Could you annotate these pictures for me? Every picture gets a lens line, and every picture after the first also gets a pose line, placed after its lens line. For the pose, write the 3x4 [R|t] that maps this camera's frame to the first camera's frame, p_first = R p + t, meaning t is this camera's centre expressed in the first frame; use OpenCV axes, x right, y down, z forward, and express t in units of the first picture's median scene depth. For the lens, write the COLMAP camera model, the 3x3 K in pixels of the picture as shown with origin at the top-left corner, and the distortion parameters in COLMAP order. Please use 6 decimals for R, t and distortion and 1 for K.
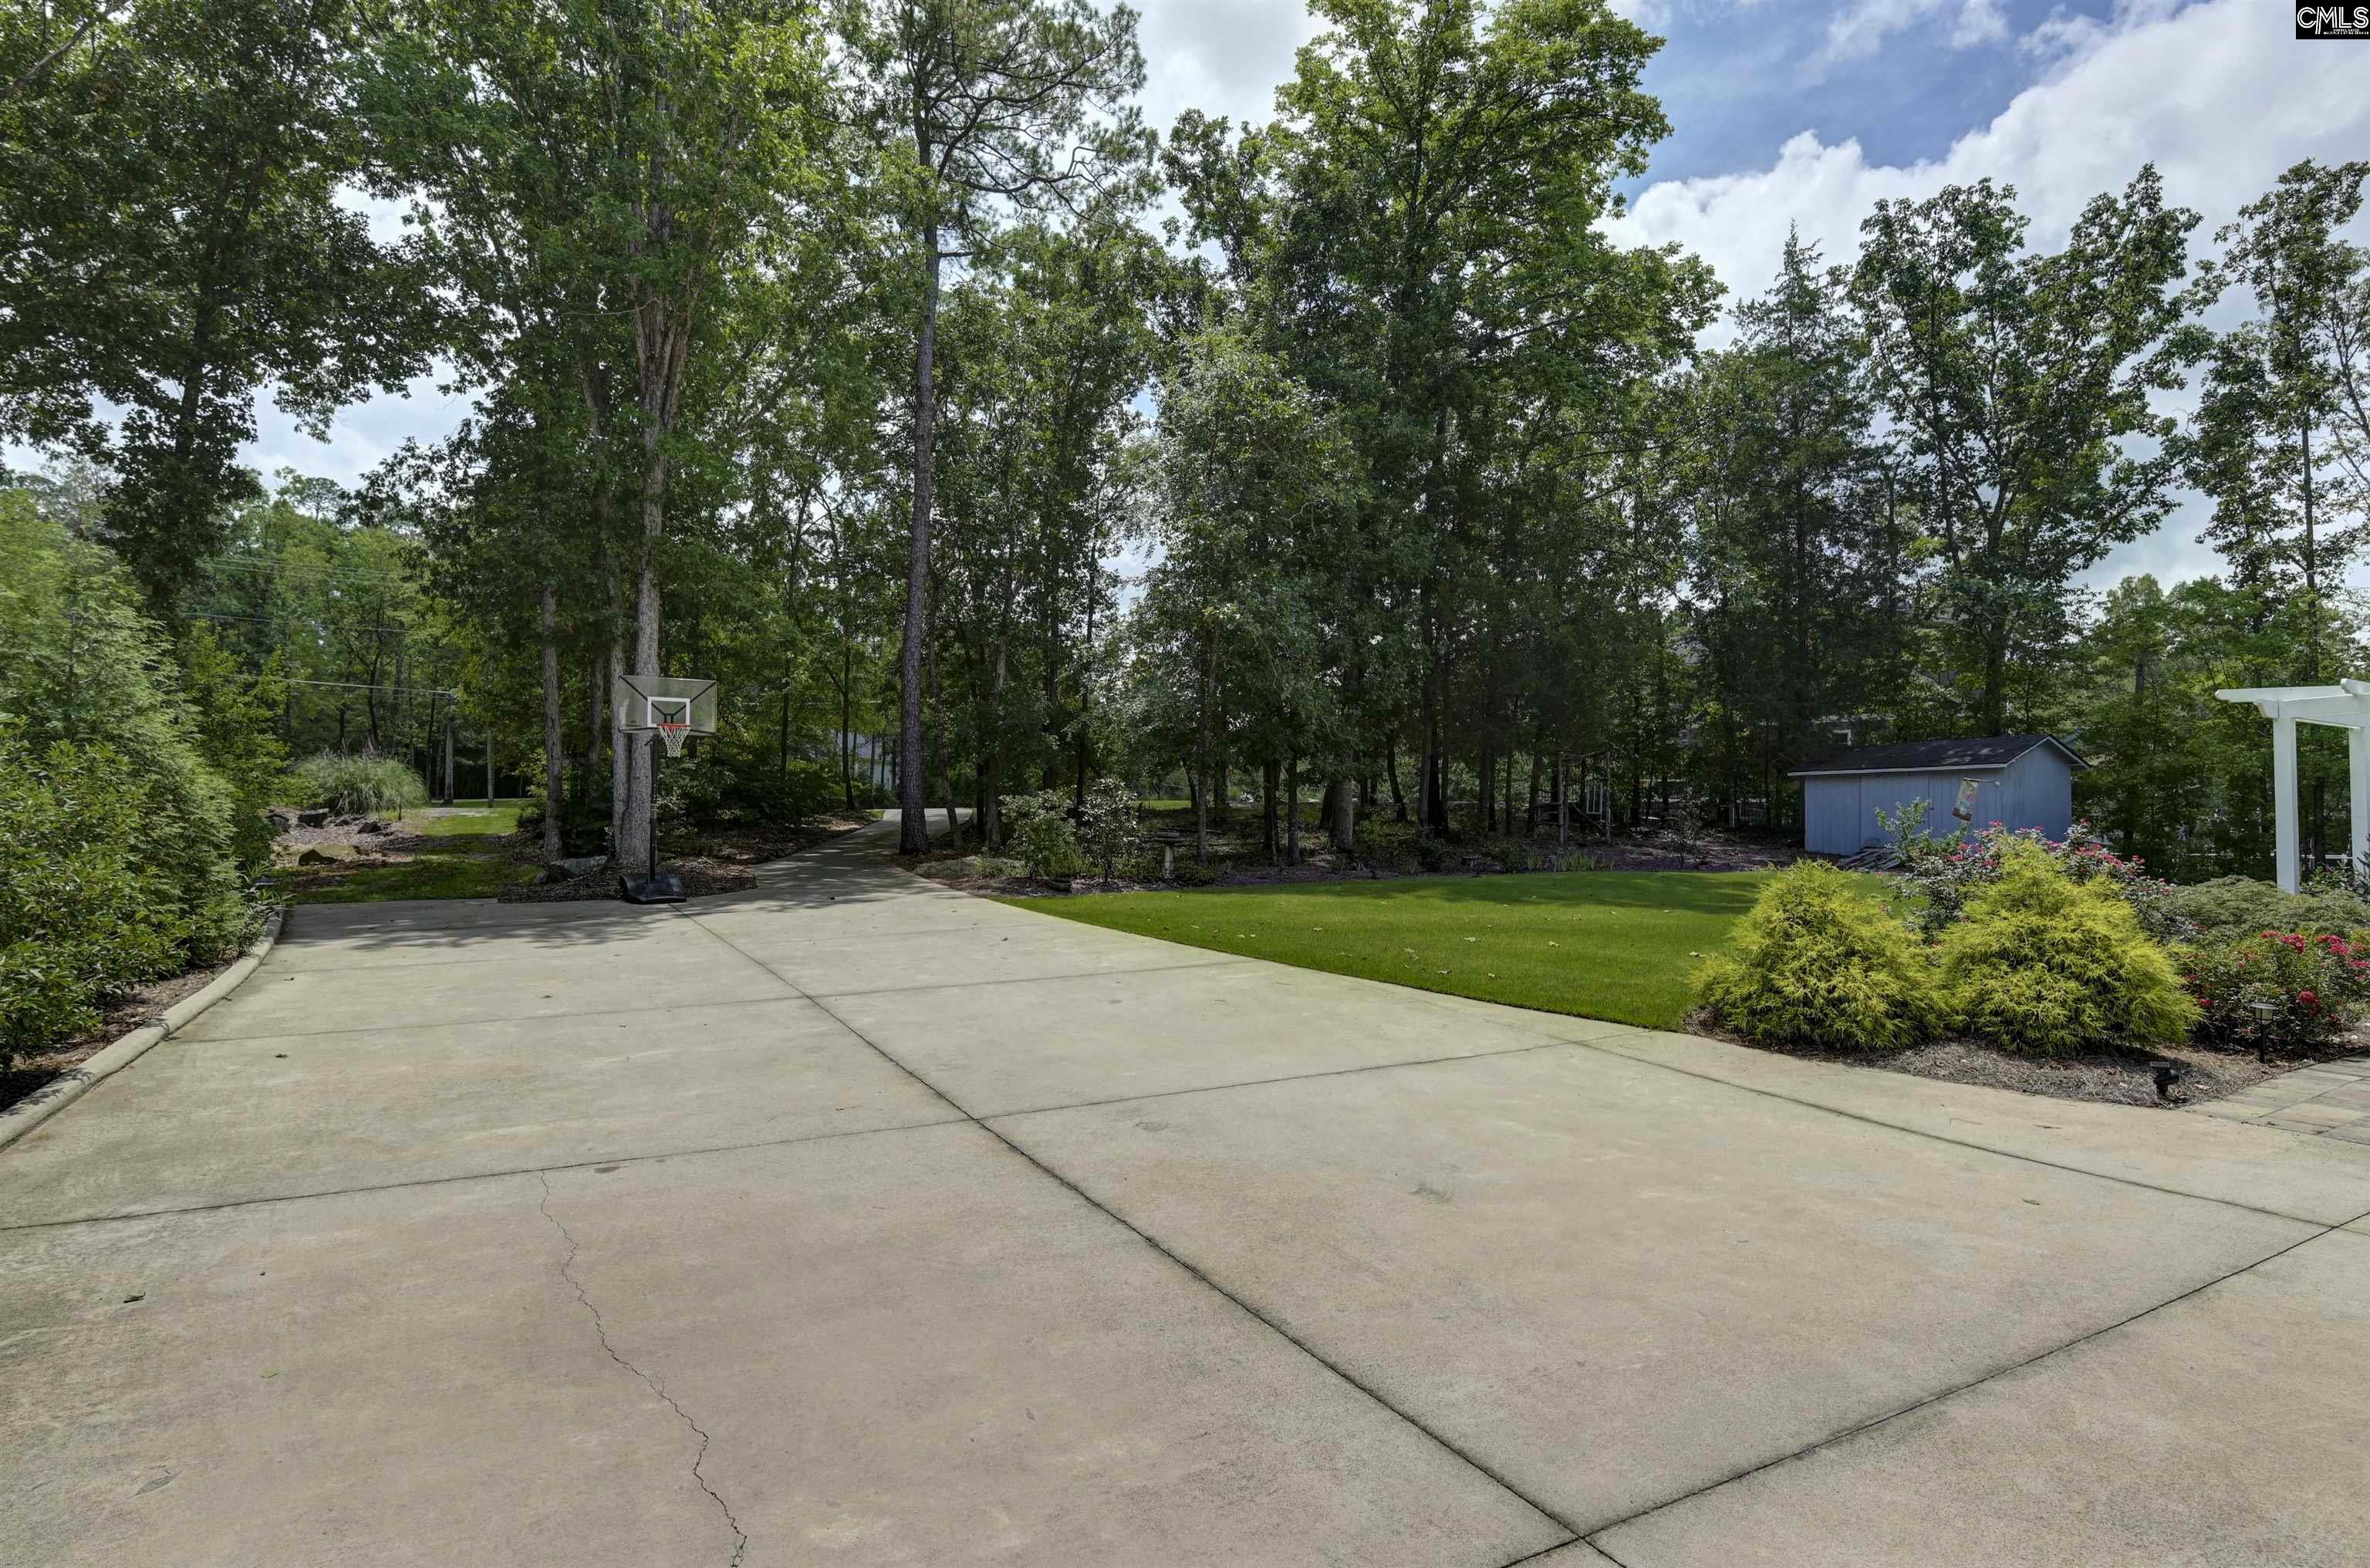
lens RADIAL K [[1145.0, 0, 1182.0], [0, 1145.0, 812.1], [0, 0, 1]] dist [0.001283, -0.009854]
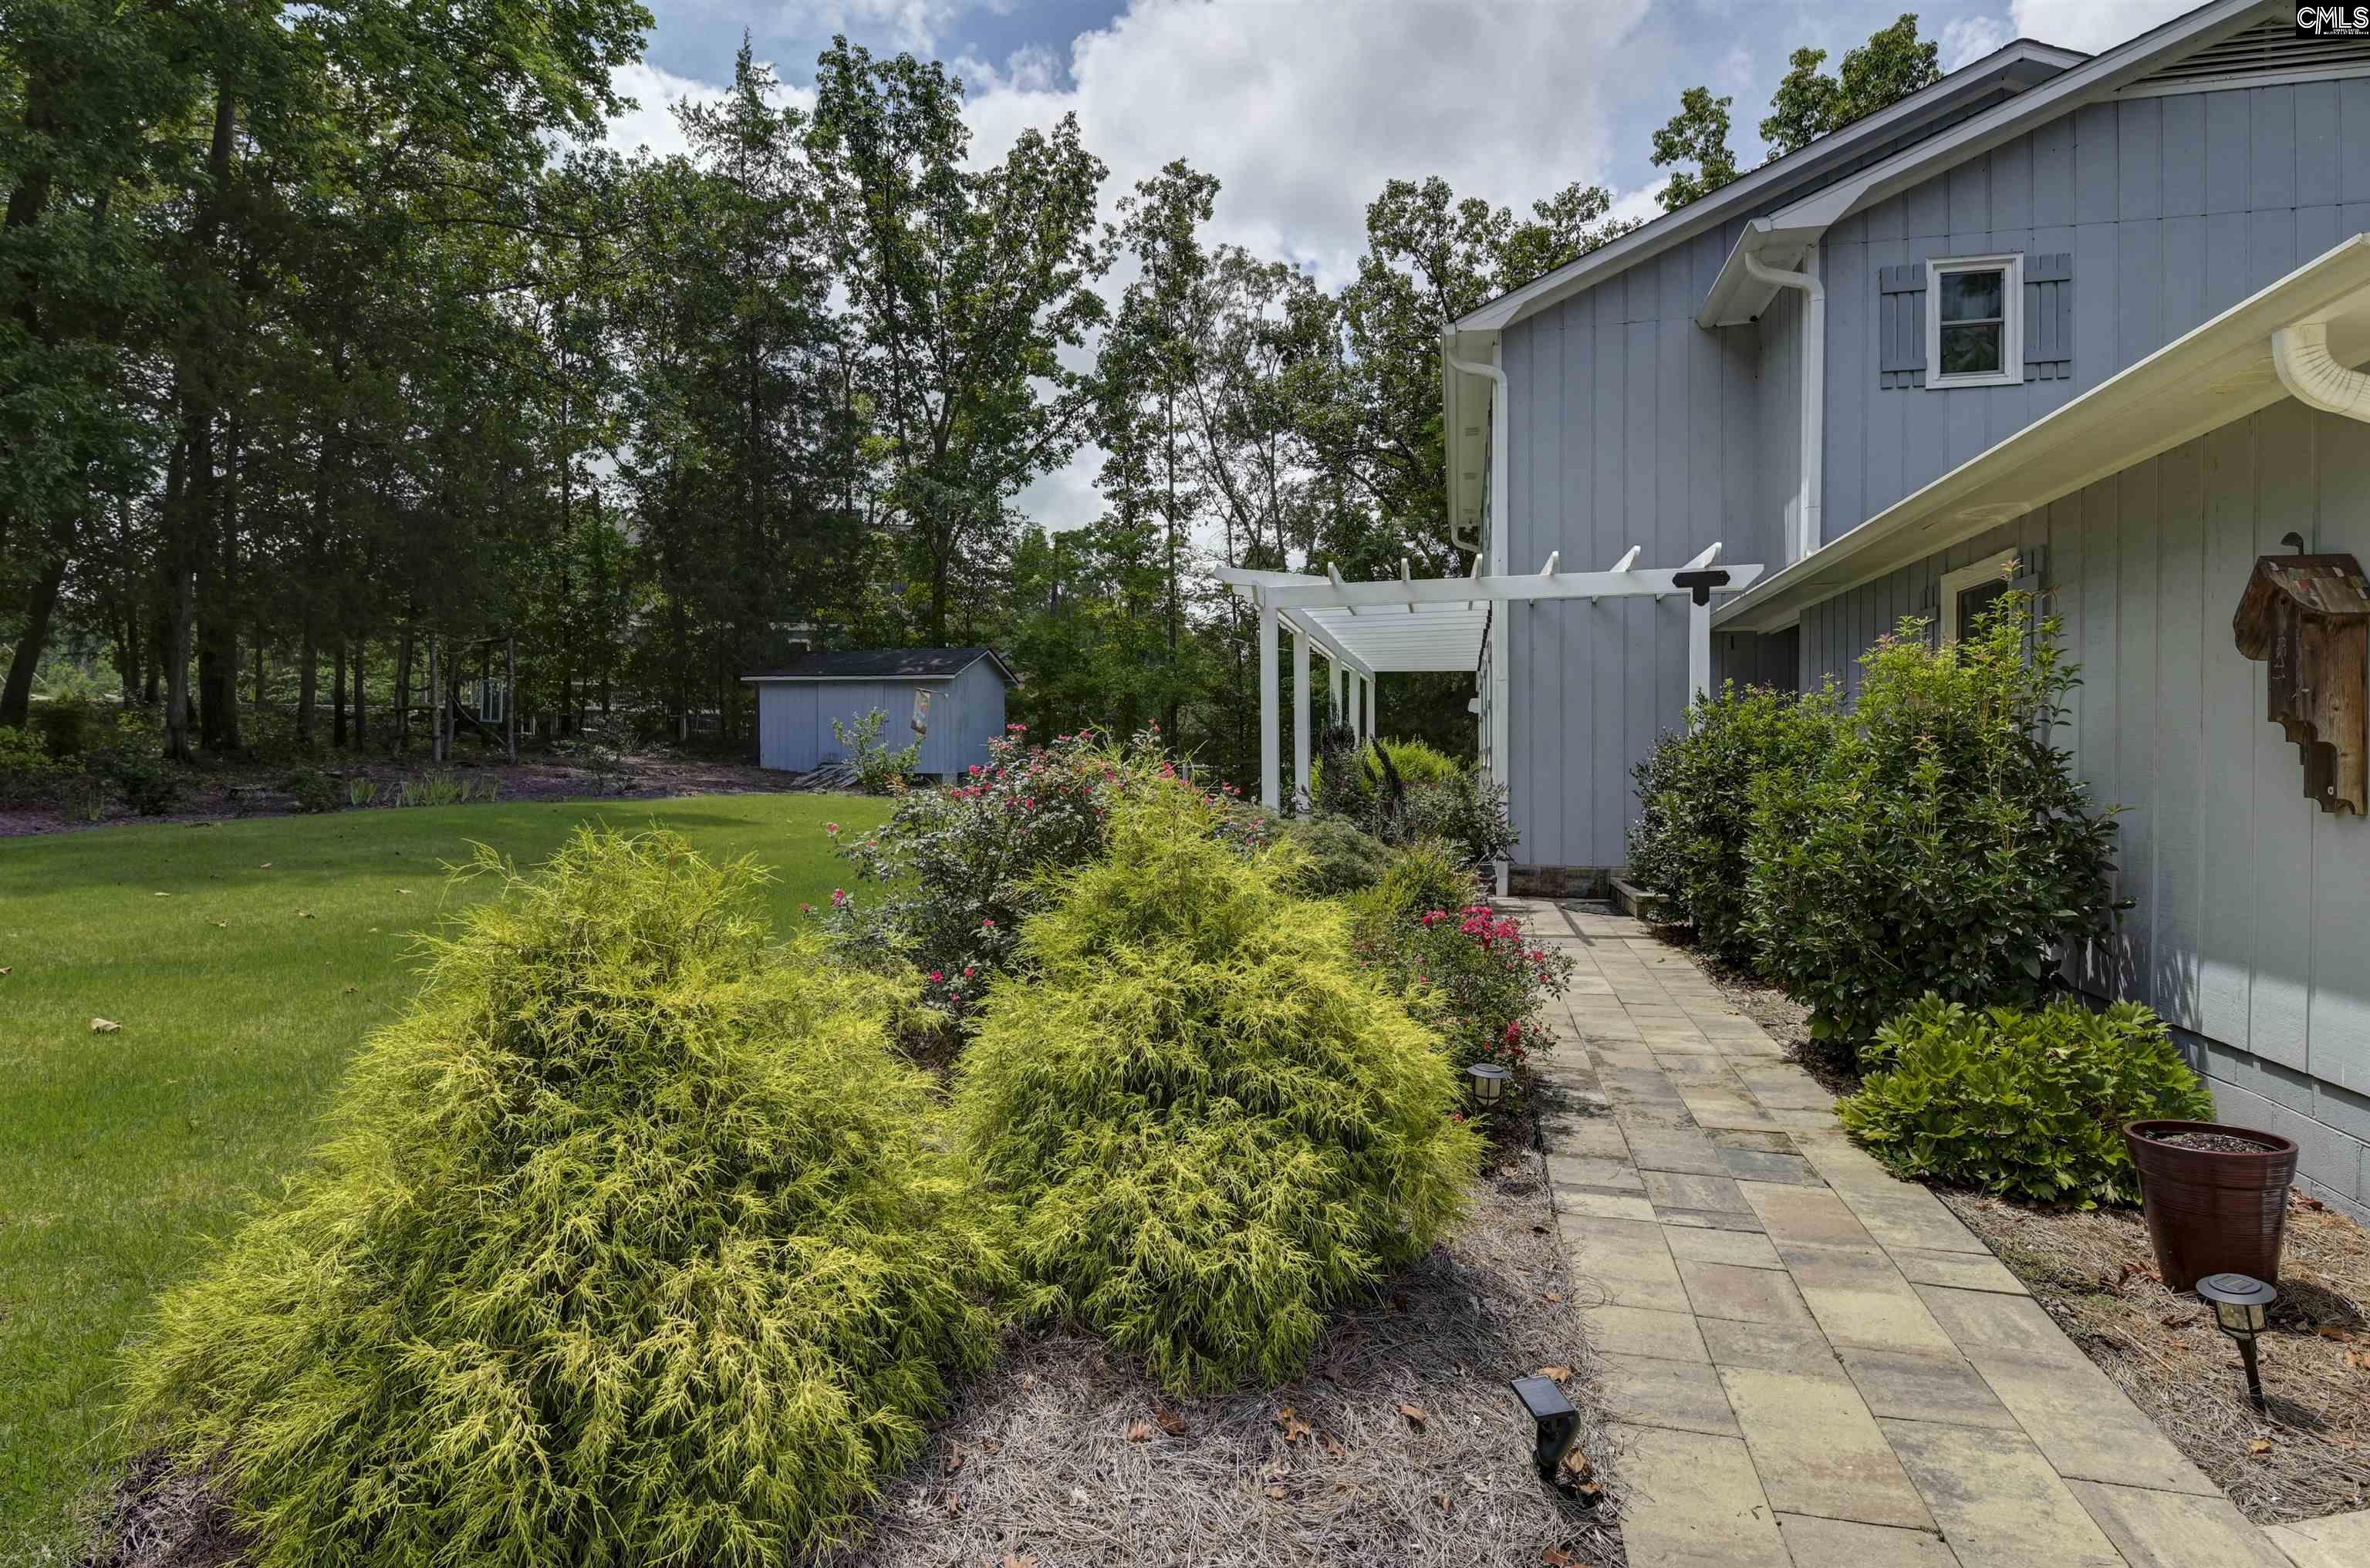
lens RADIAL K [[1131.0, 0, 1181.3], [0, 1131.0, 787.8], [0, 0, 1]] dist [0.001007, -0.009812]
pose [[0.666332, -0.028783, 0.745099, 0.119047], [-0.010900, 0.998772, 0.048330, 0.004094], [-0.745575, -0.040326, 0.665200, 0.193344]]
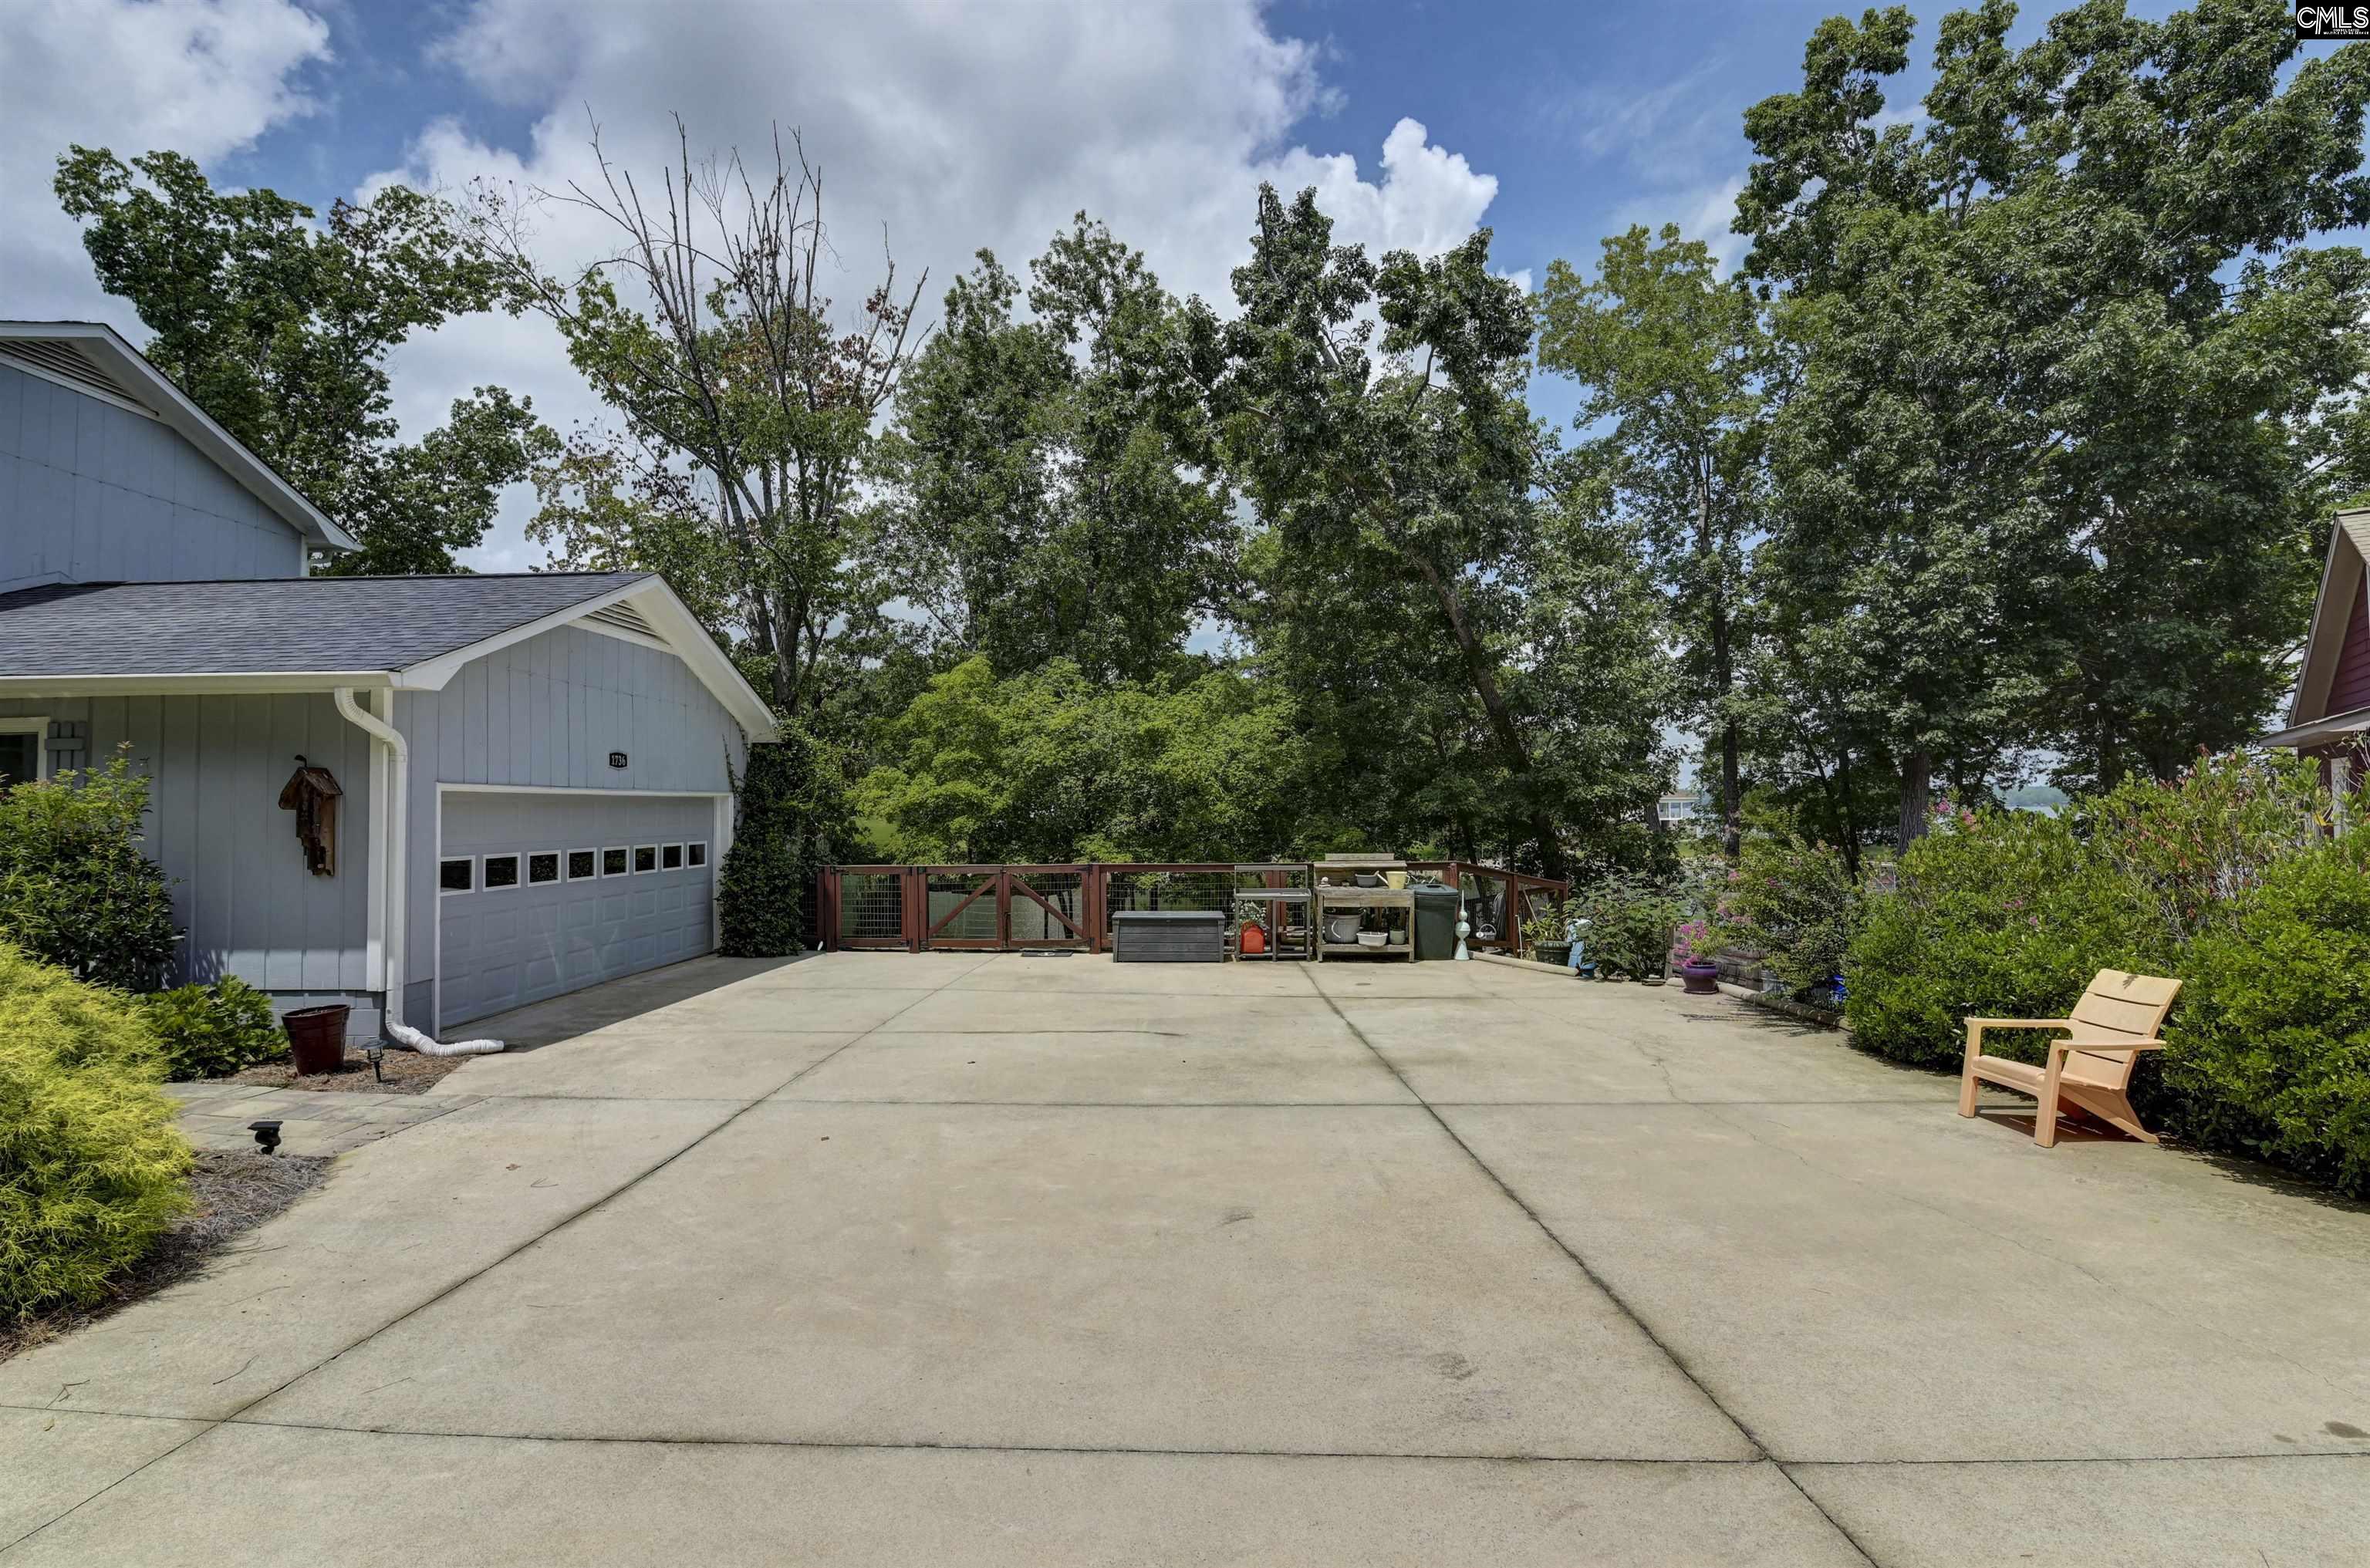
lens RADIAL K [[1058.8, 0, 1185.0], [0, 1058.8, 784.0], [0, 0, 1]] dist [-0.000761, -0.010233]
pose [[-0.871232, 0.010231, 0.490765, -0.036748], [-0.011962, 0.999043, -0.042063, -0.003536], [-0.490726, -0.042517, -0.870276, 0.309082]]
